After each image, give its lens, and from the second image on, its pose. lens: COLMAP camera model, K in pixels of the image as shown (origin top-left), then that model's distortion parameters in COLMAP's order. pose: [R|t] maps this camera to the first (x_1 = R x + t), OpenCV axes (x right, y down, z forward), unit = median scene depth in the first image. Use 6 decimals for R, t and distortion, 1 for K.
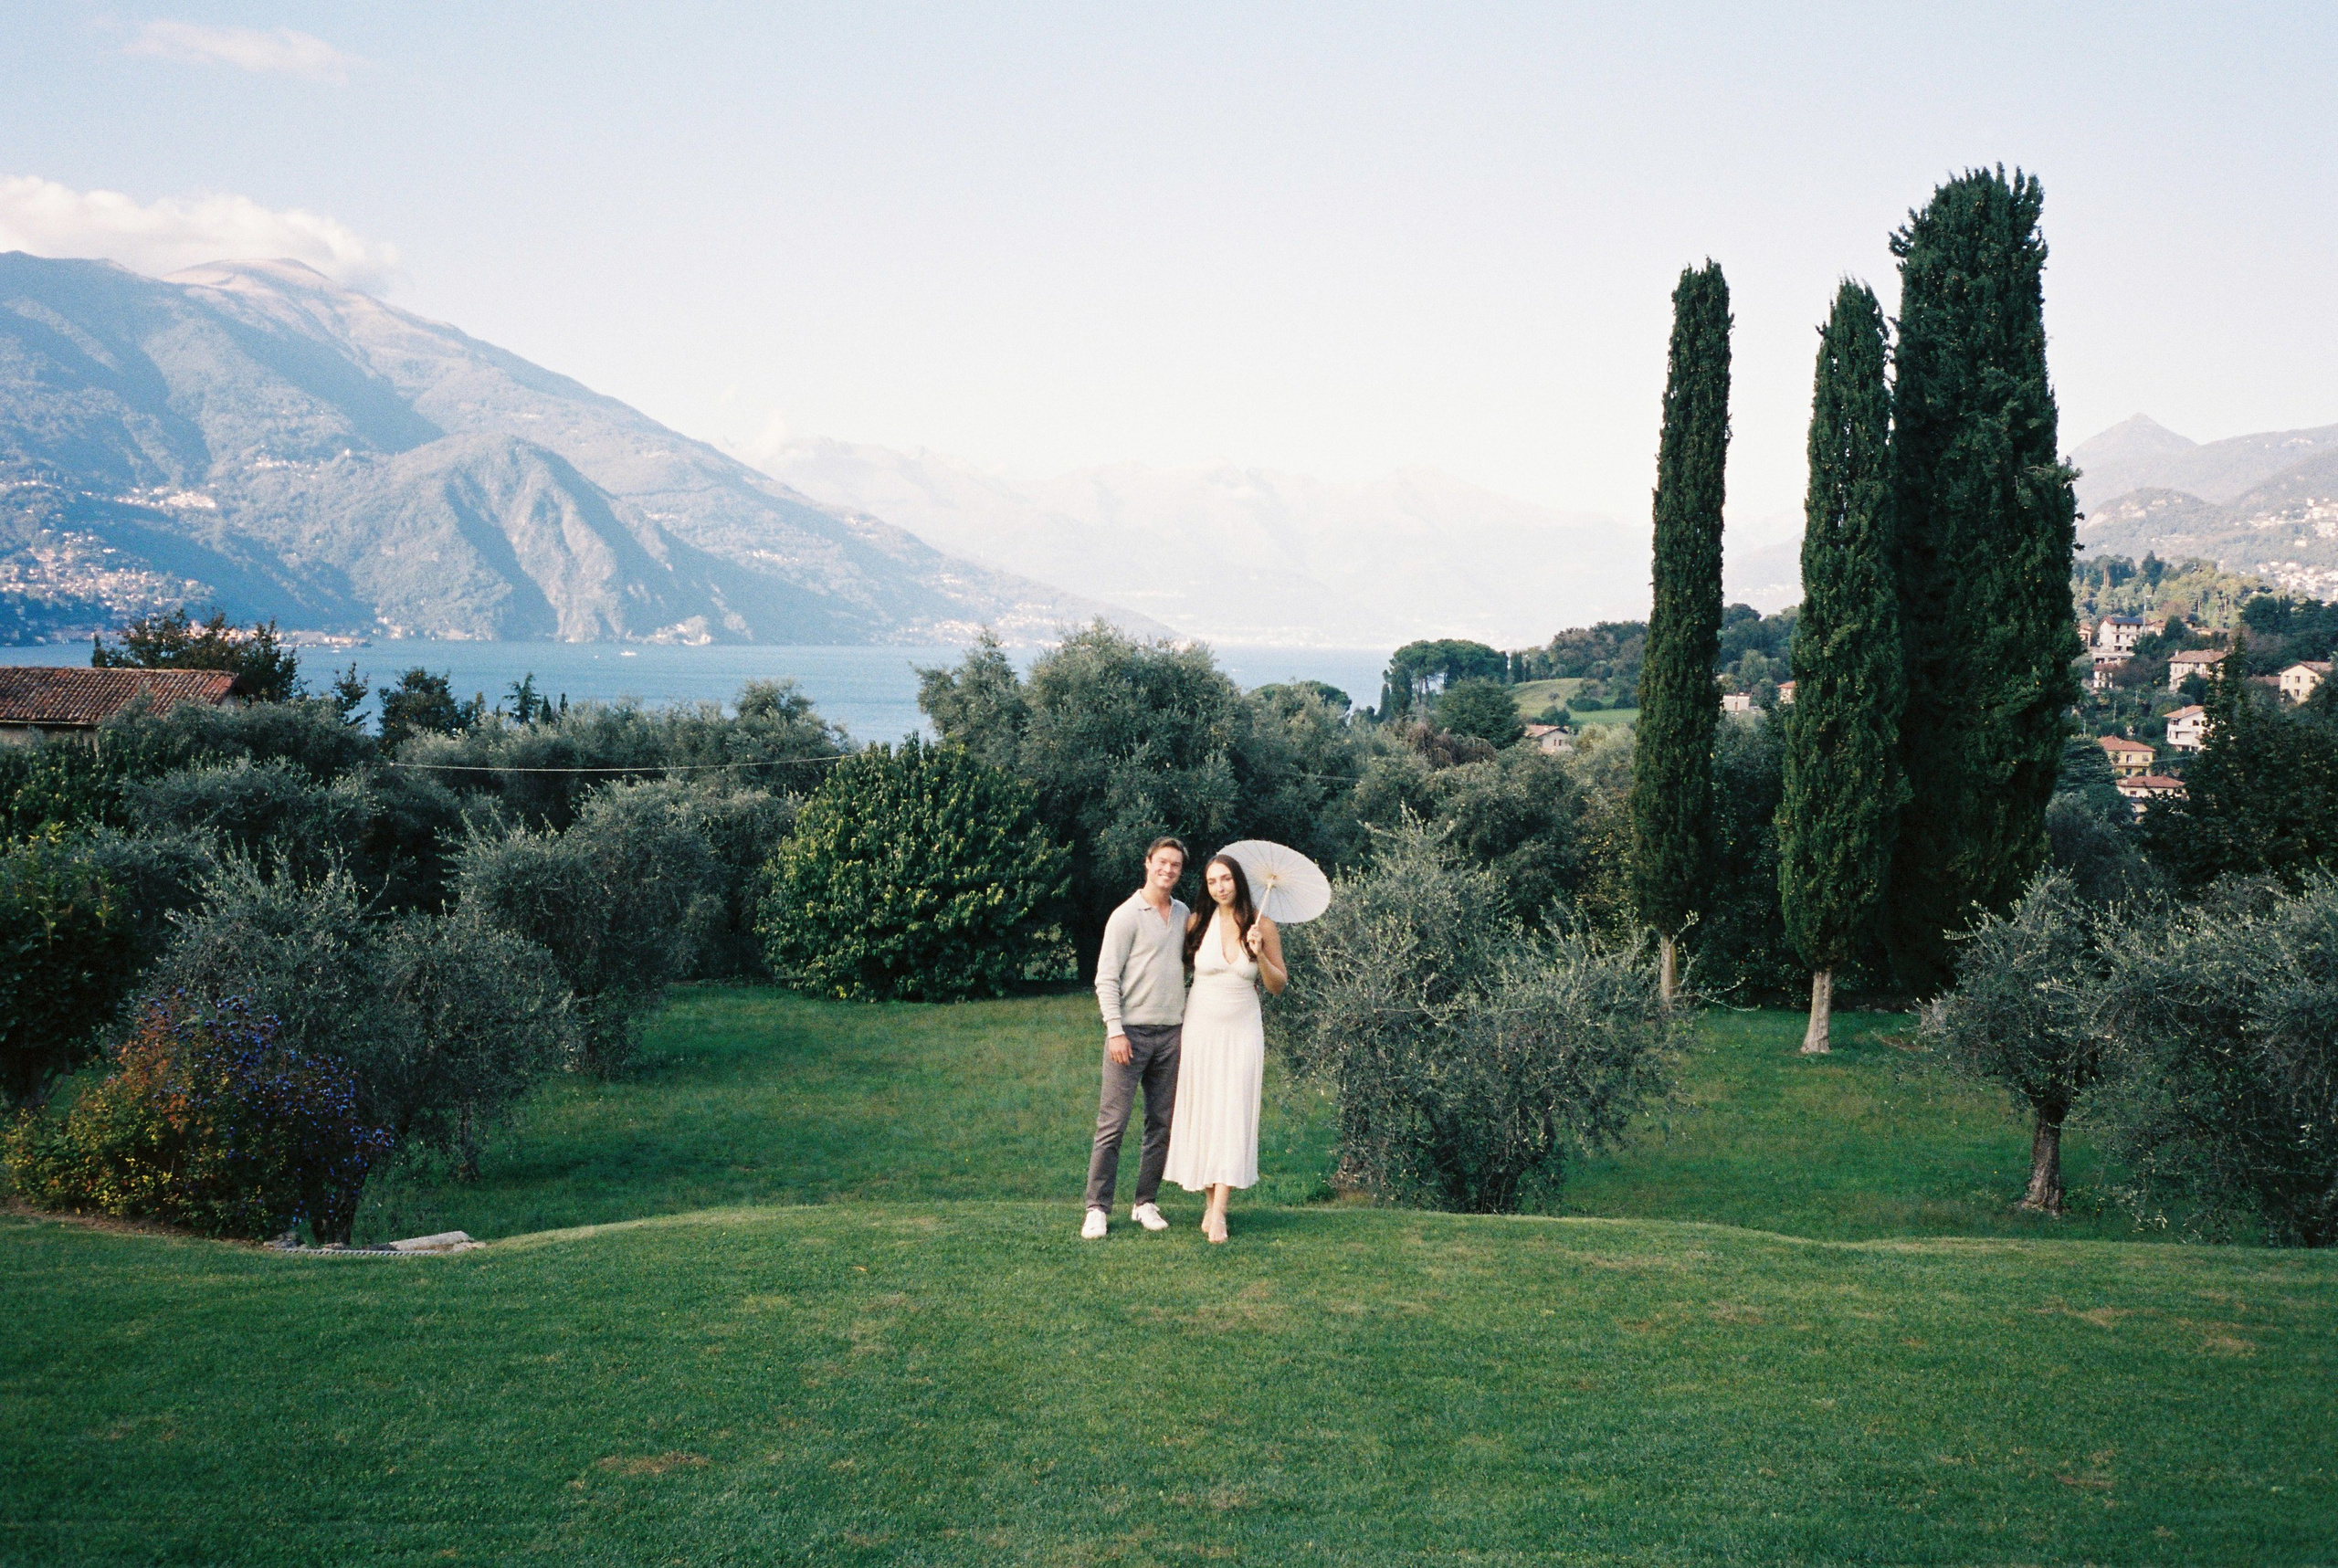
lens RADIAL K [[2334.1, 0, 1209.6], [0, 2334.1, 788.3], [0, 0, 1]] dist [0.063457, 0.000000]
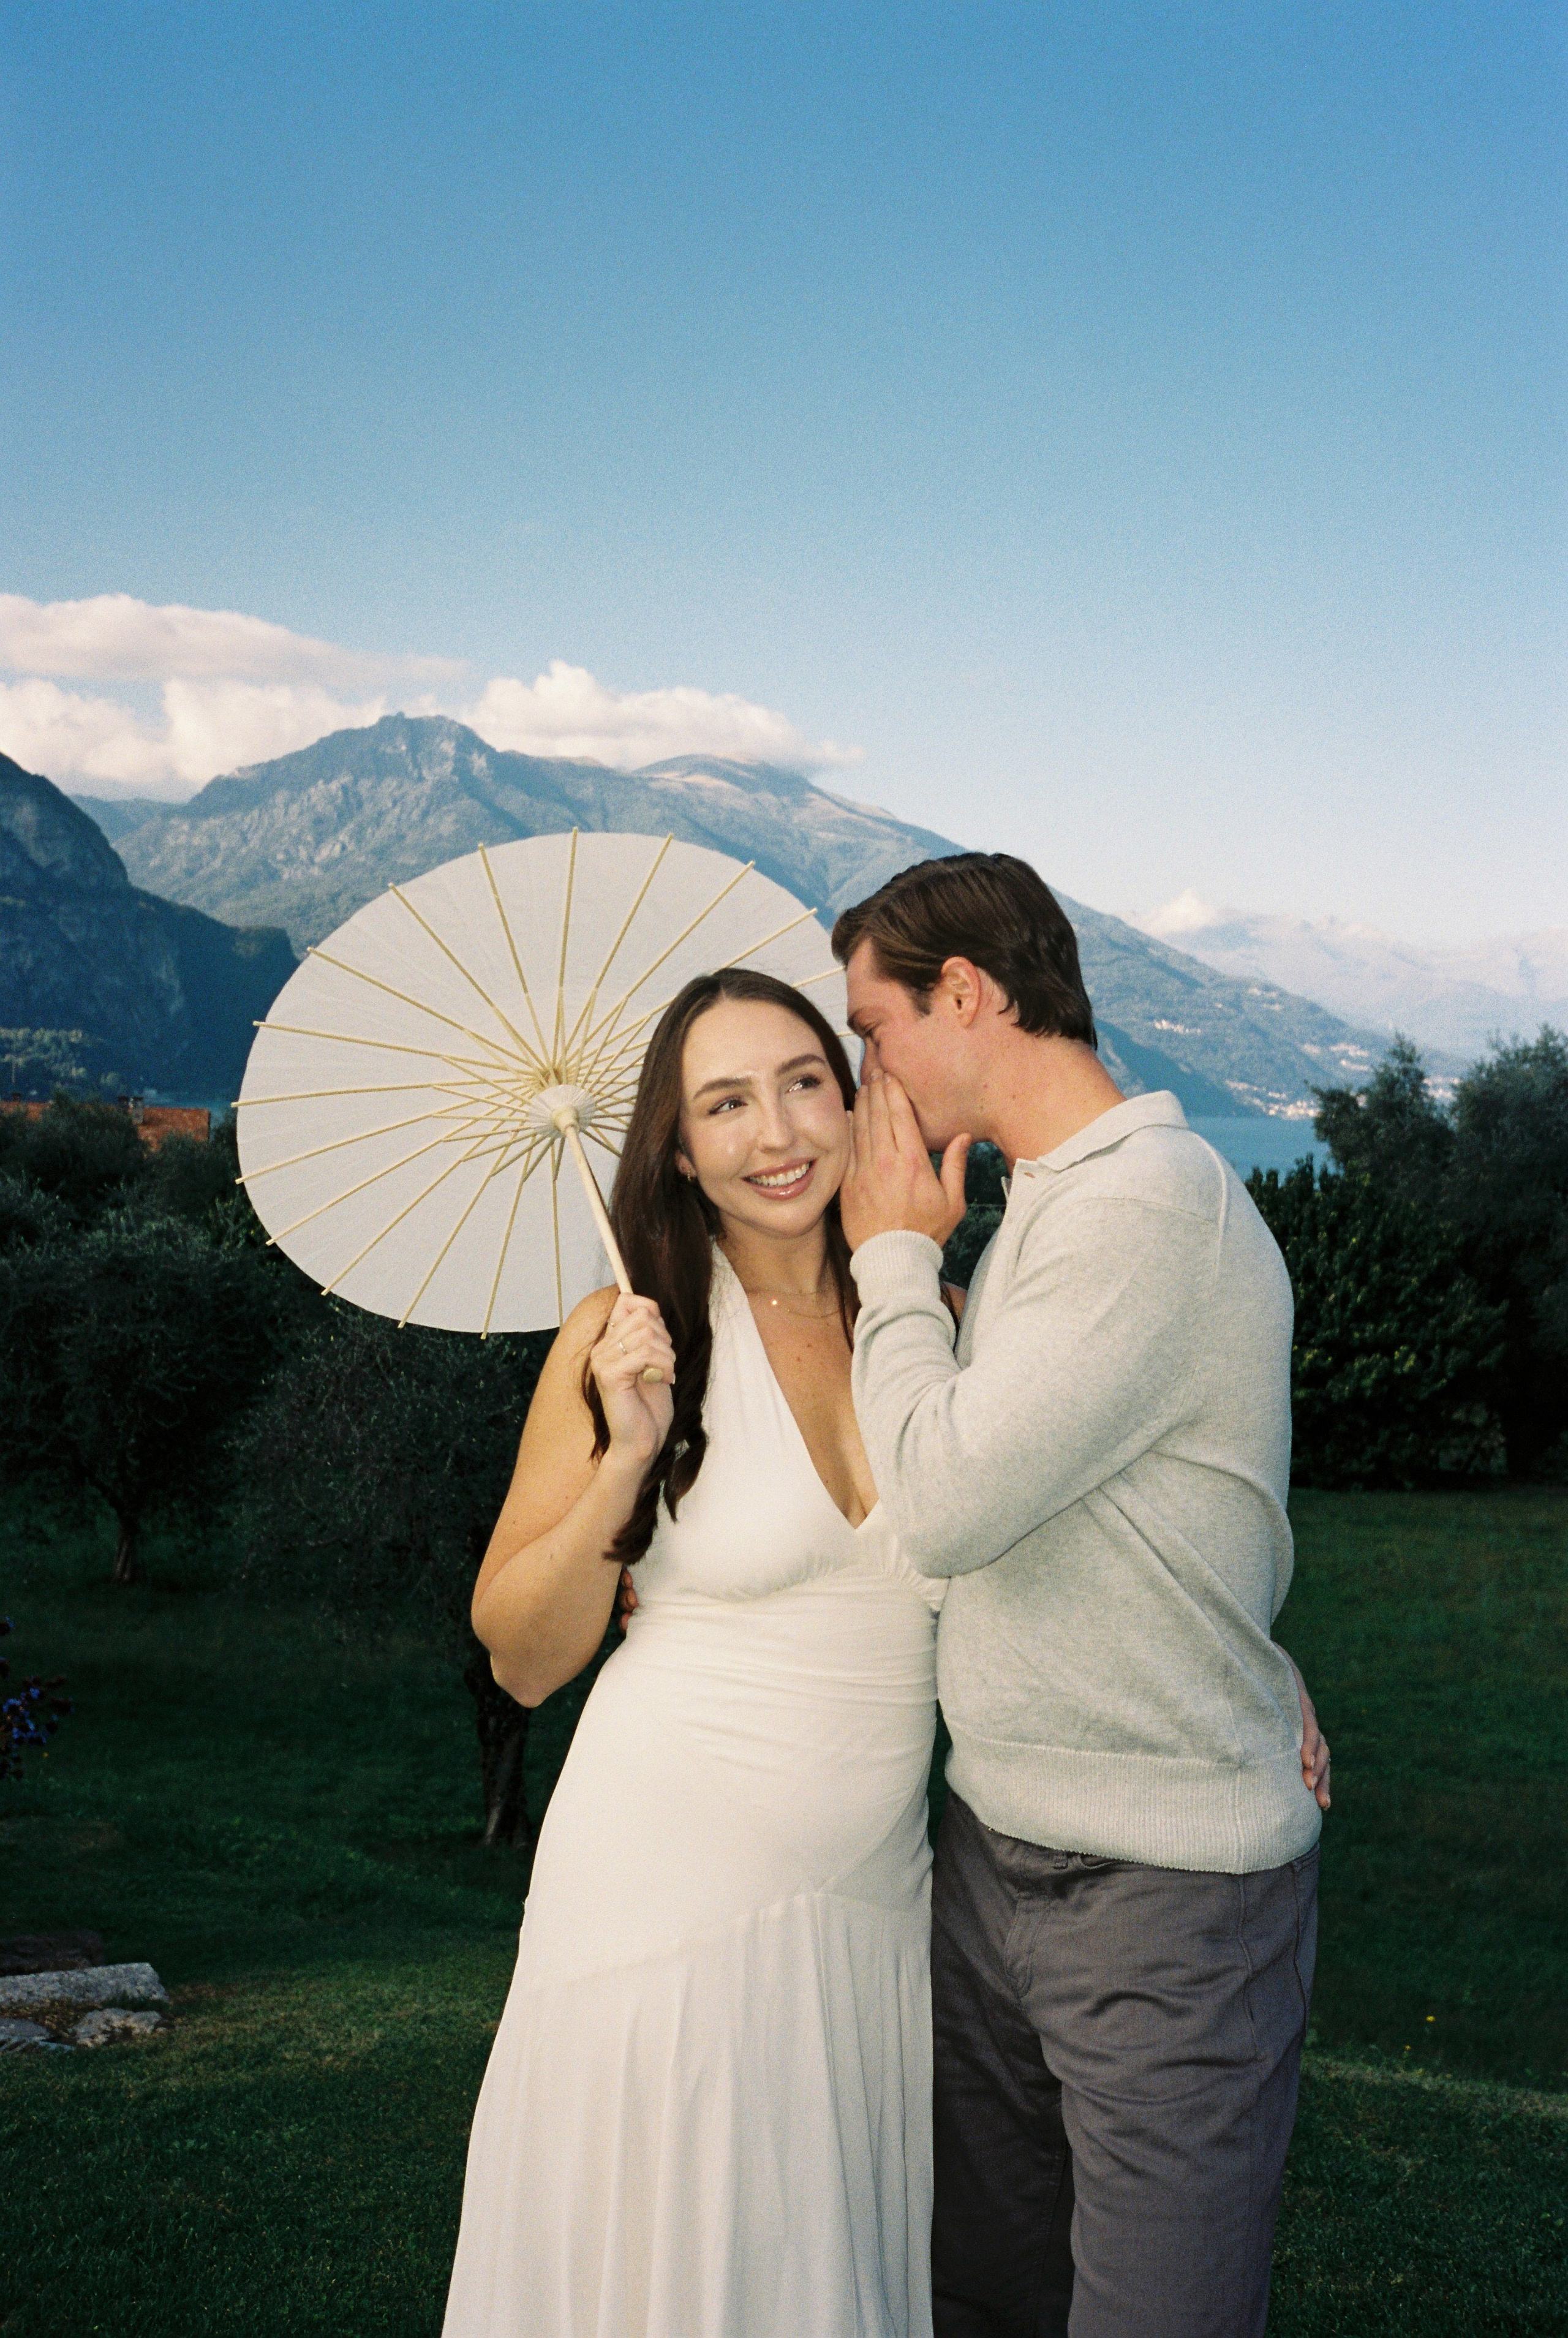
lens RADIAL K [[2334.1, 0, 799.4], [0, 2334.1, 1158.2], [0, 0, 1]] dist [0.063457, 0.000000]
pose [[0.941631, 0.025541, -0.335677, -0.018363], [-0.040473, 0.998474, -0.037562, 0.014418], [0.334205, 0.048956, 0.941228, 0.163183]]
